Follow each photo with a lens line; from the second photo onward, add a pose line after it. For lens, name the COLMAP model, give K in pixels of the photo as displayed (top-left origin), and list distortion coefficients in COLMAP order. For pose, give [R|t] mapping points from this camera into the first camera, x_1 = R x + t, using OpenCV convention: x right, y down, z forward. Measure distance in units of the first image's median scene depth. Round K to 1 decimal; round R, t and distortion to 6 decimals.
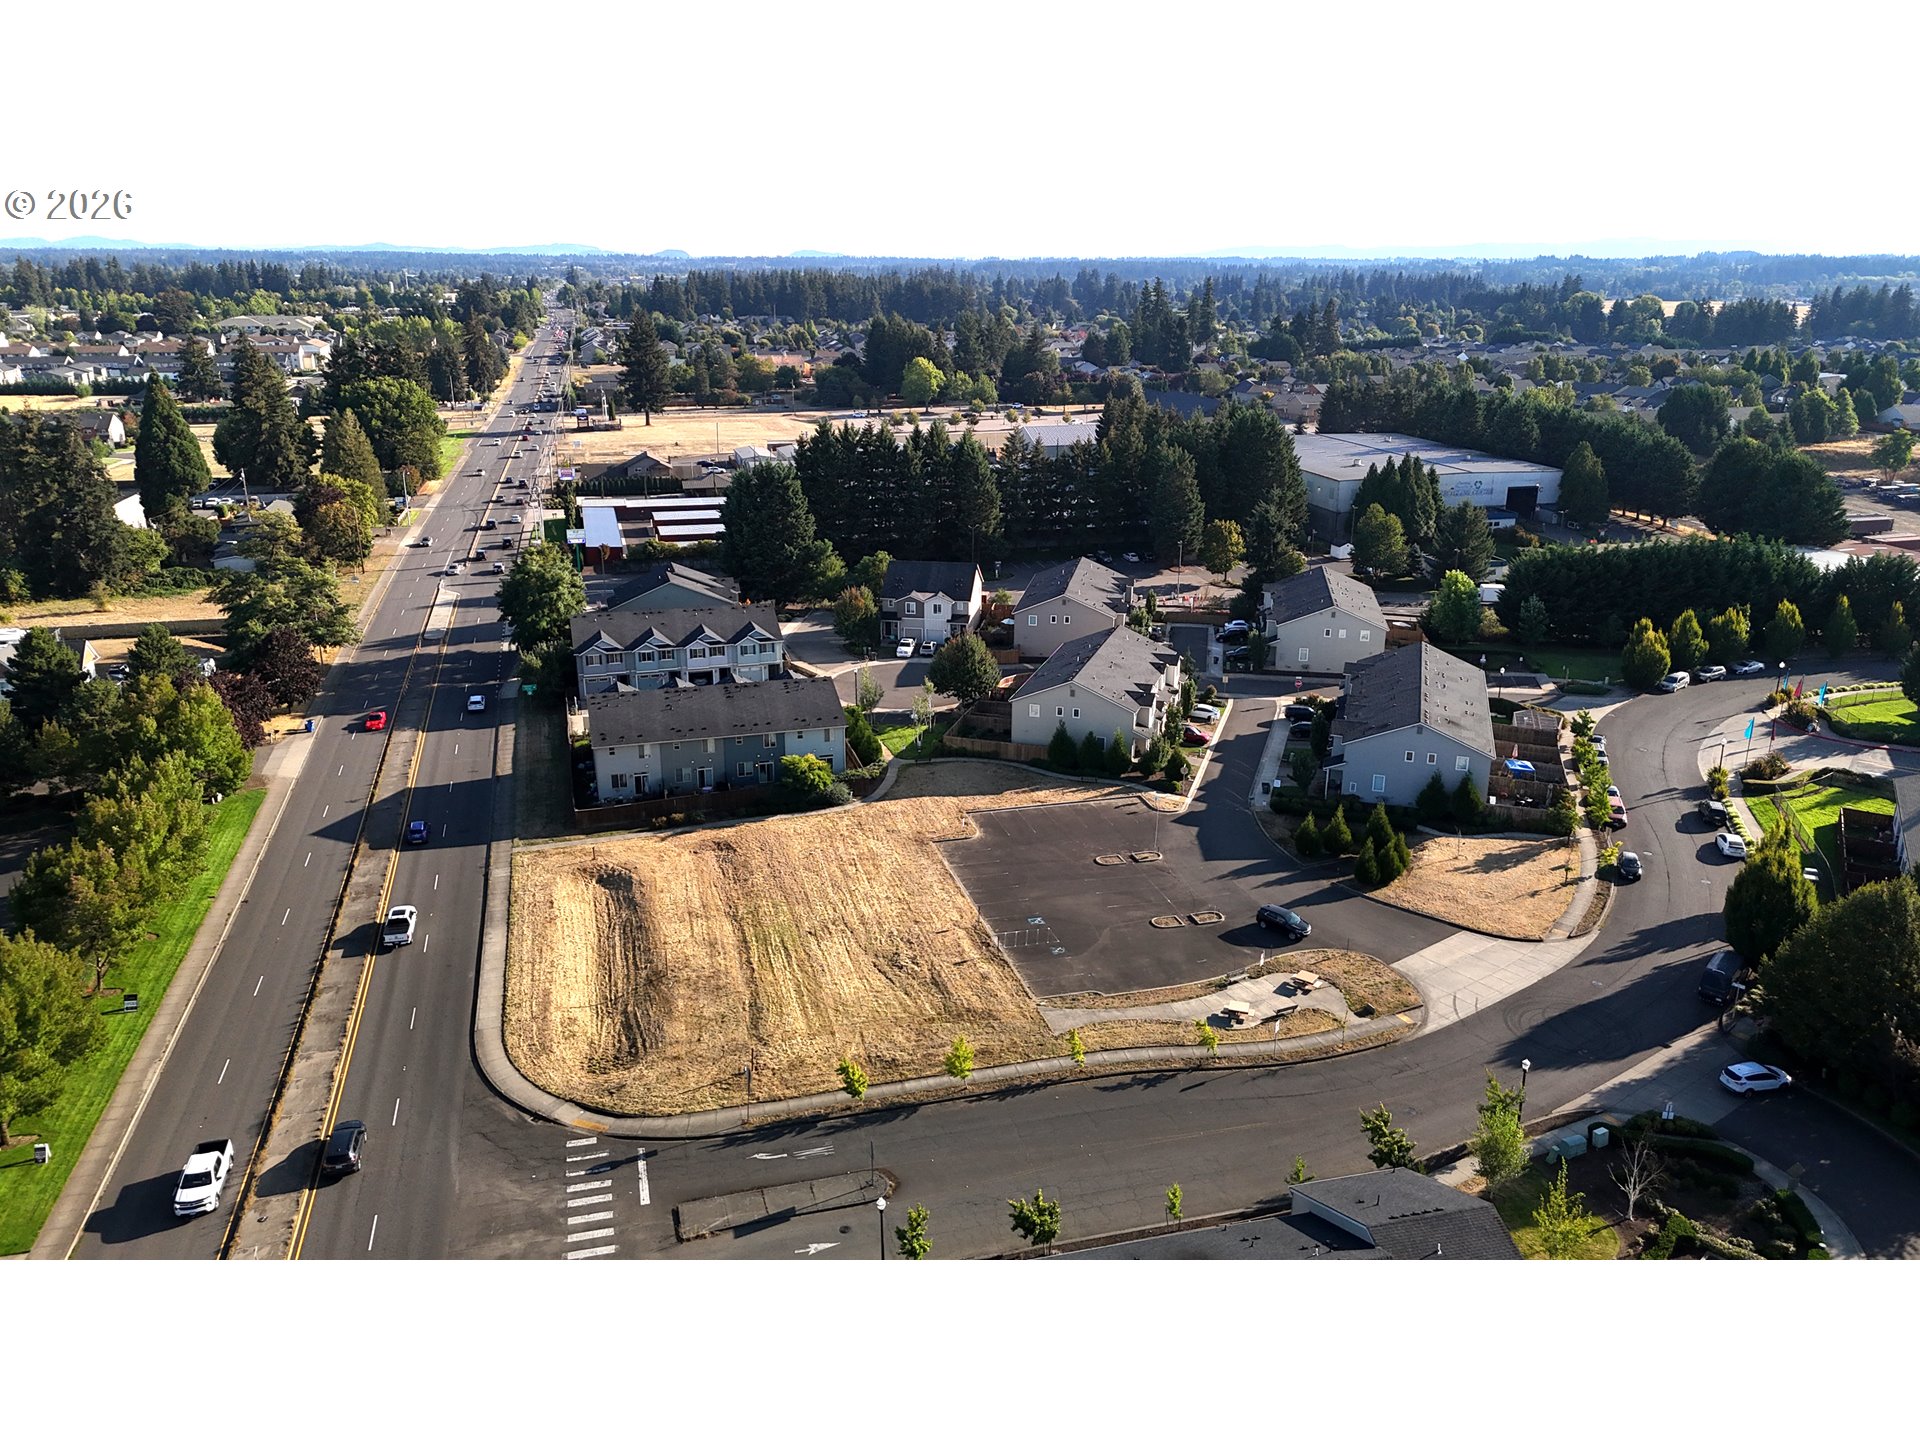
lens RADIAL K [[1405.1, 0, 956.1], [0, 1405.1, 720.3], [0, 0, 1]] dist [0.084389, -0.084658]
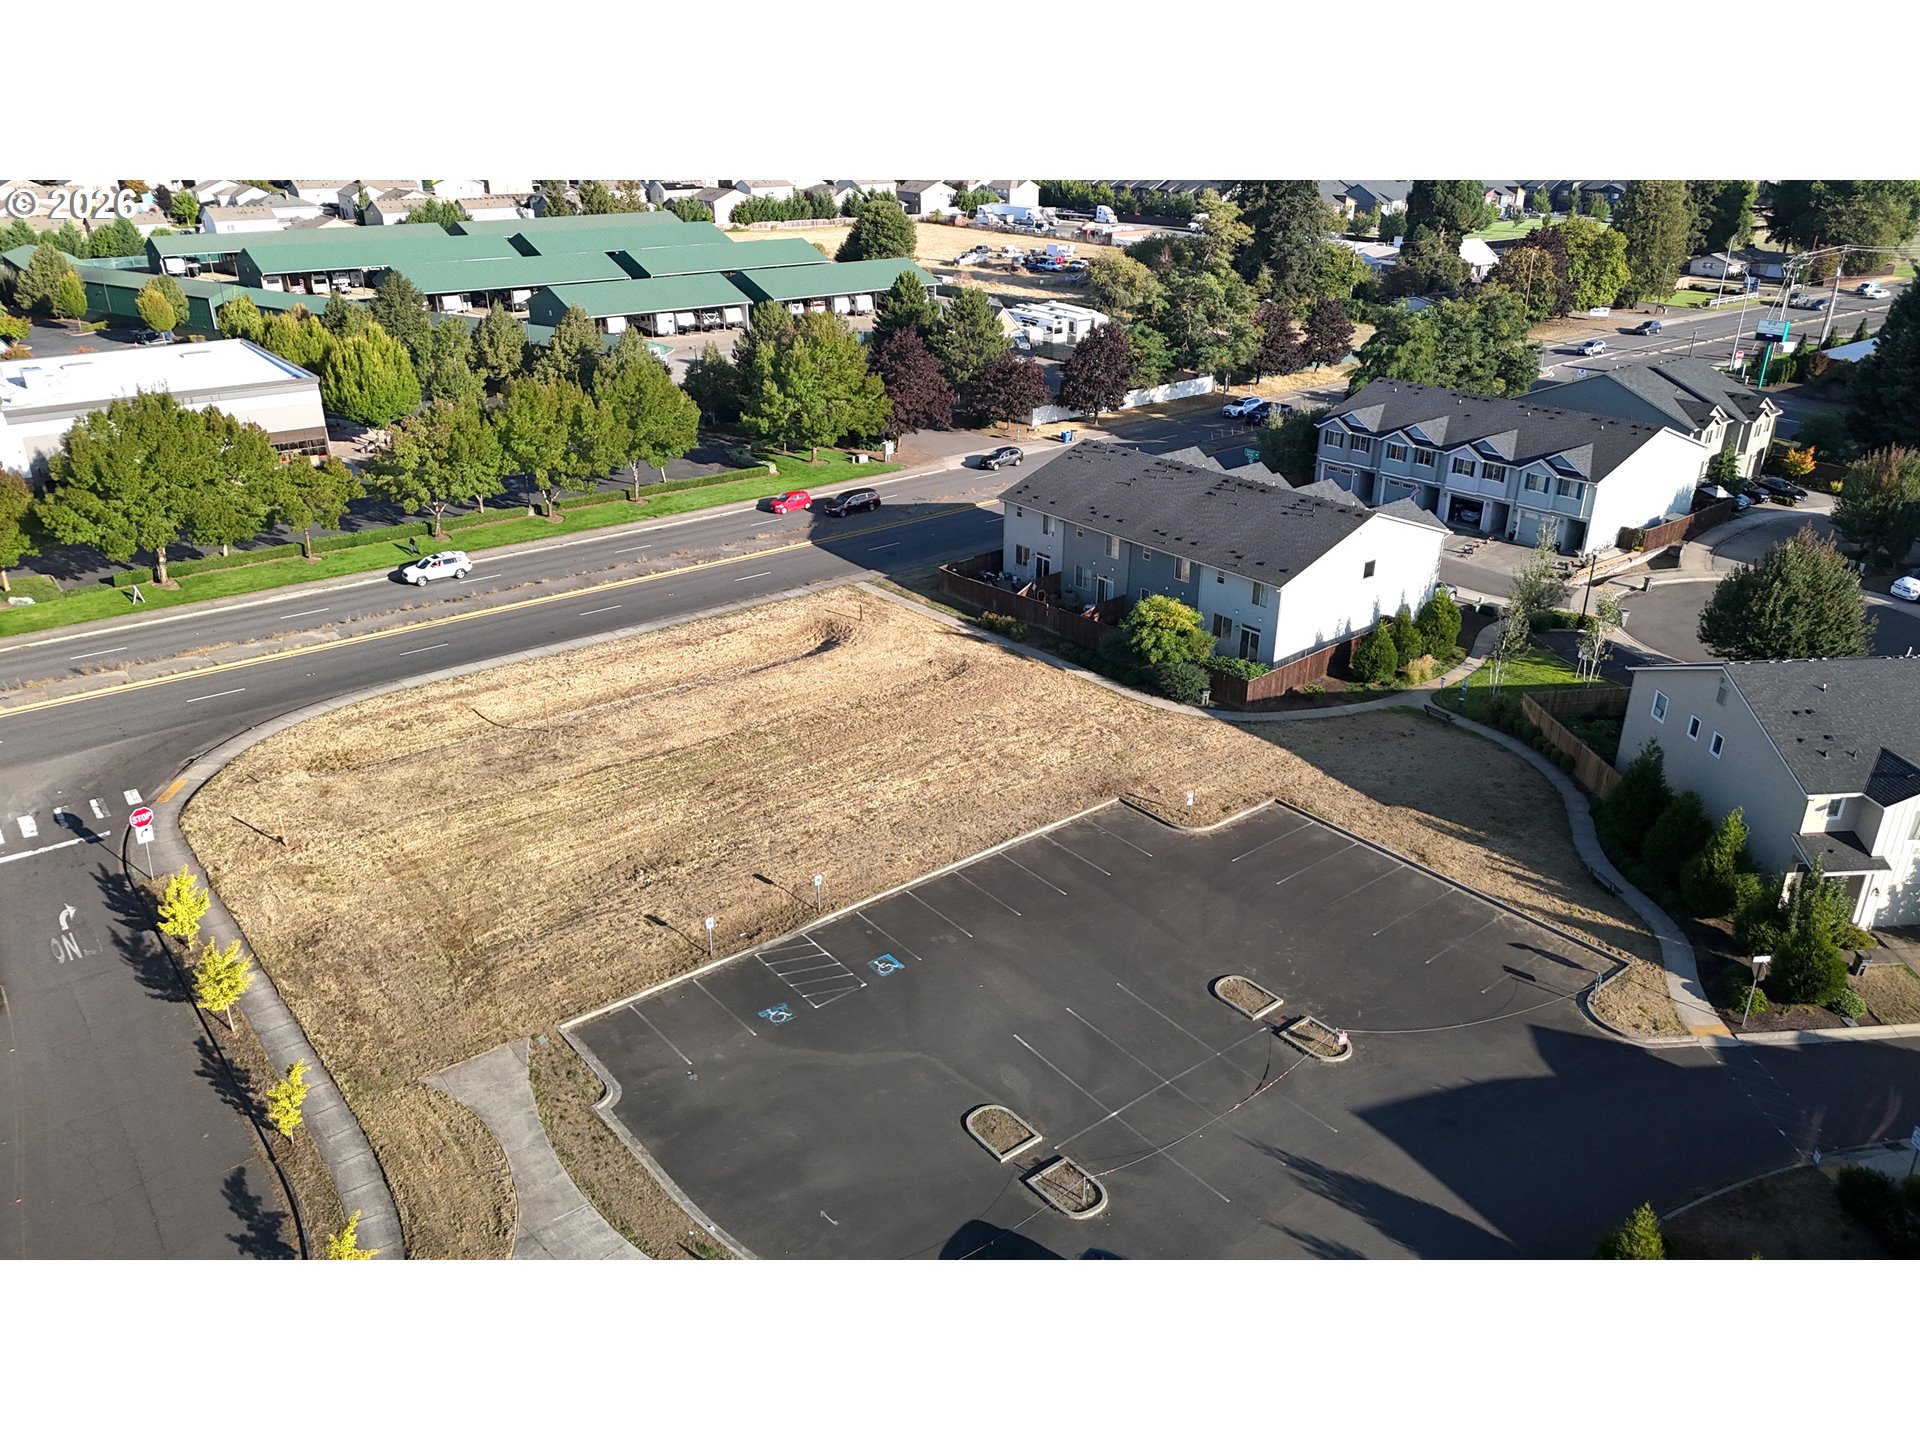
lens RADIAL K [[1405.1, 0, 956.1], [0, 1405.1, 720.3], [0, 0, 1]] dist [0.084389, -0.084658]
pose [[0.395121, 0.381202, -0.835802, 0.353718], [-0.286548, 0.915584, 0.282127, -0.067767], [0.872794, 0.128023, 0.470999, 0.598660]]
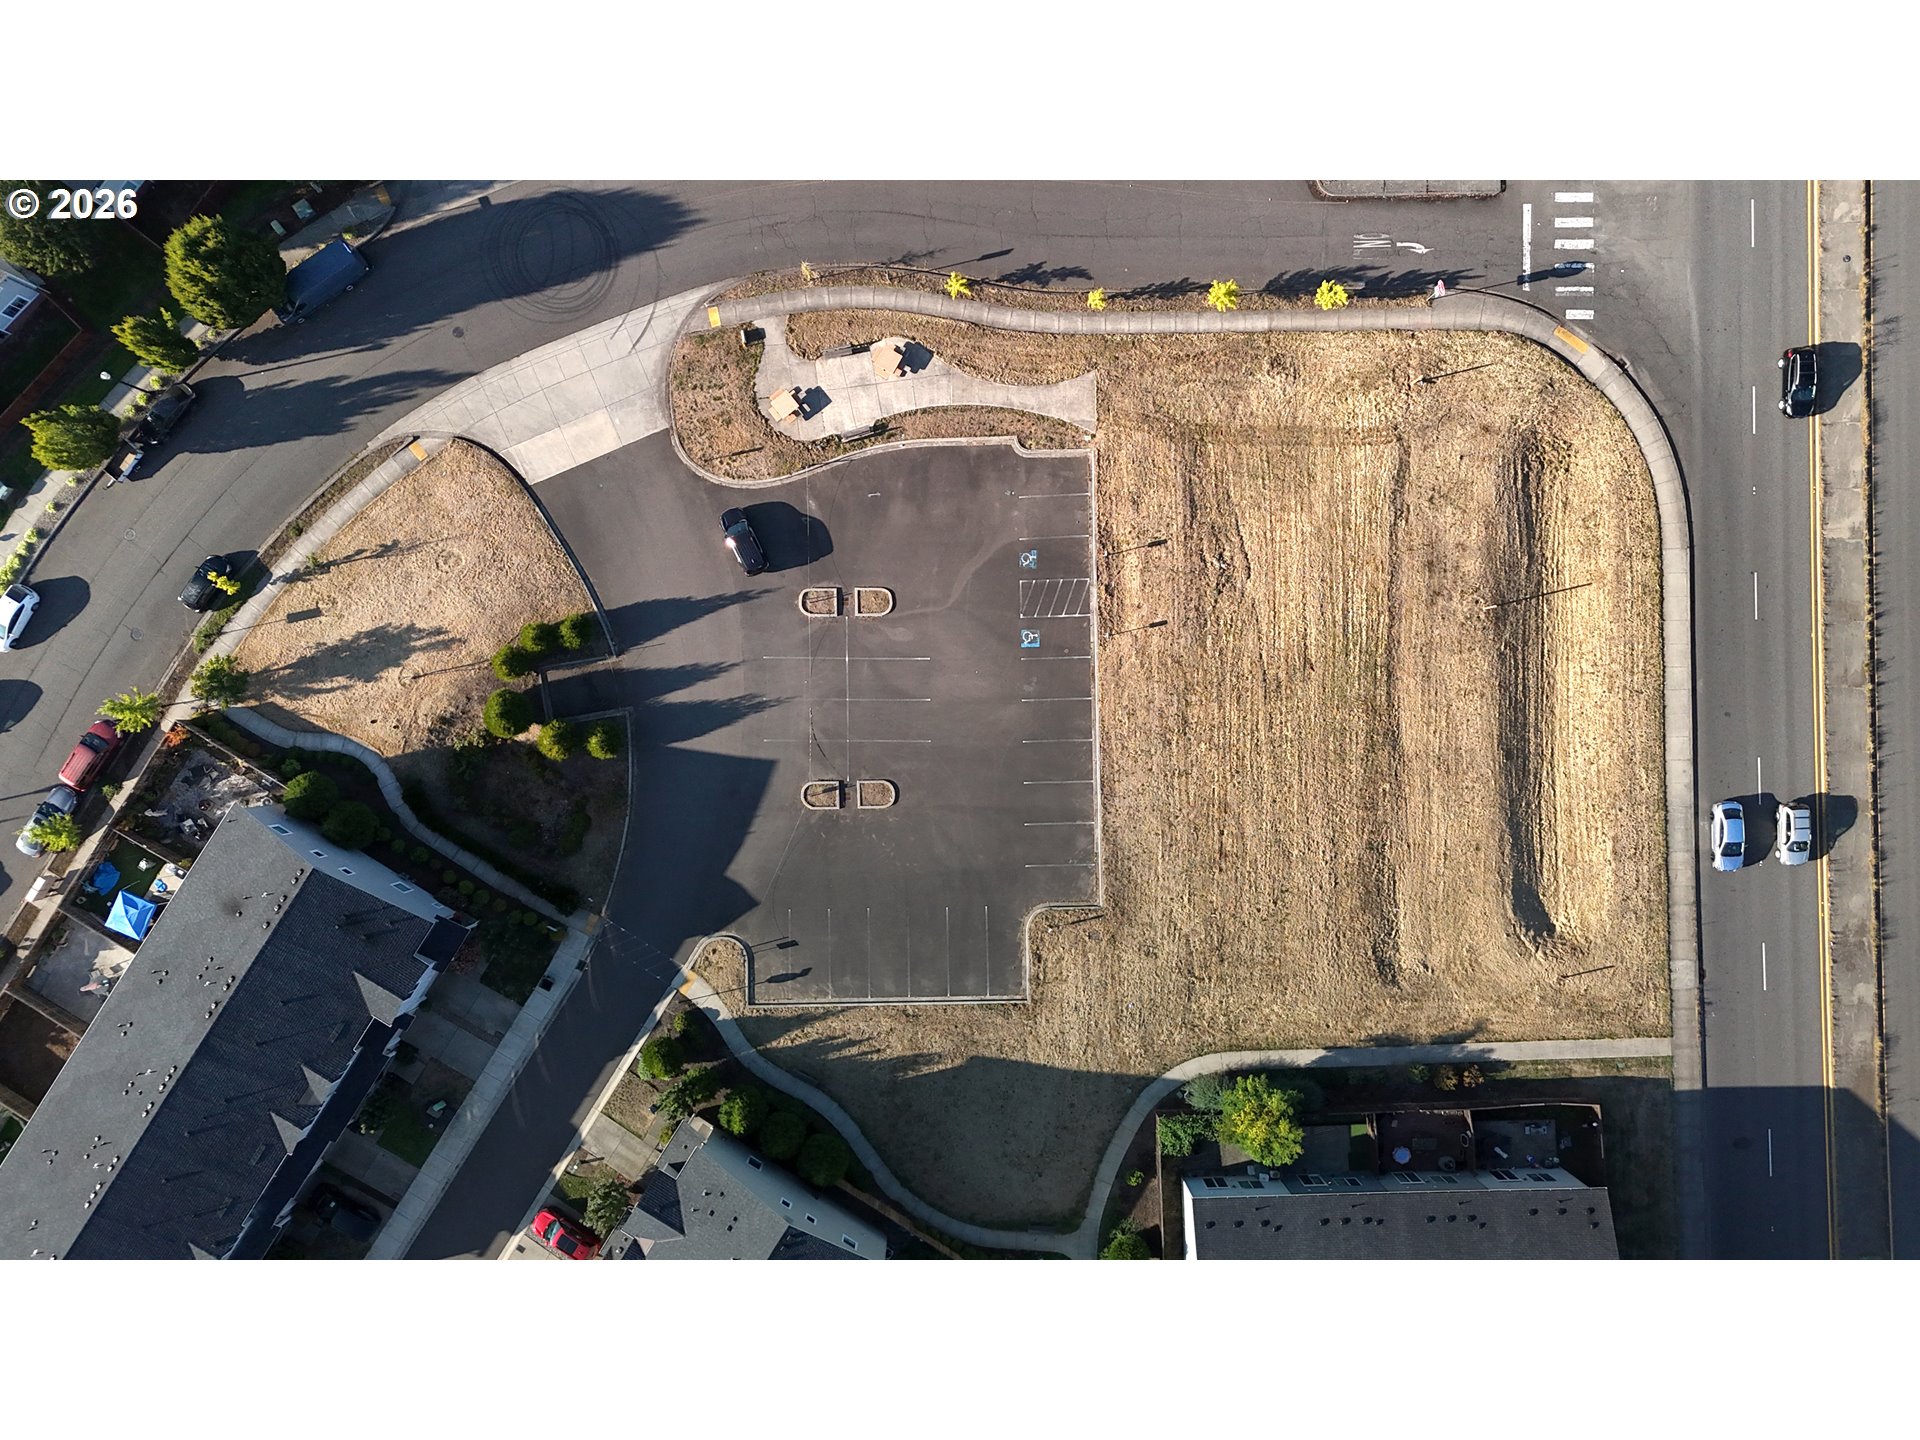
lens RADIAL K [[1405.1, 0, 956.1], [0, 1405.1, 720.3], [0, 0, 1]] dist [0.084389, -0.084658]
pose [[-0.968609, -0.248418, -0.009165, 0.073335], [0.068082, -0.300559, 0.951330, -0.498135], [-0.239083, 0.920844, 0.308037, 0.623392]]
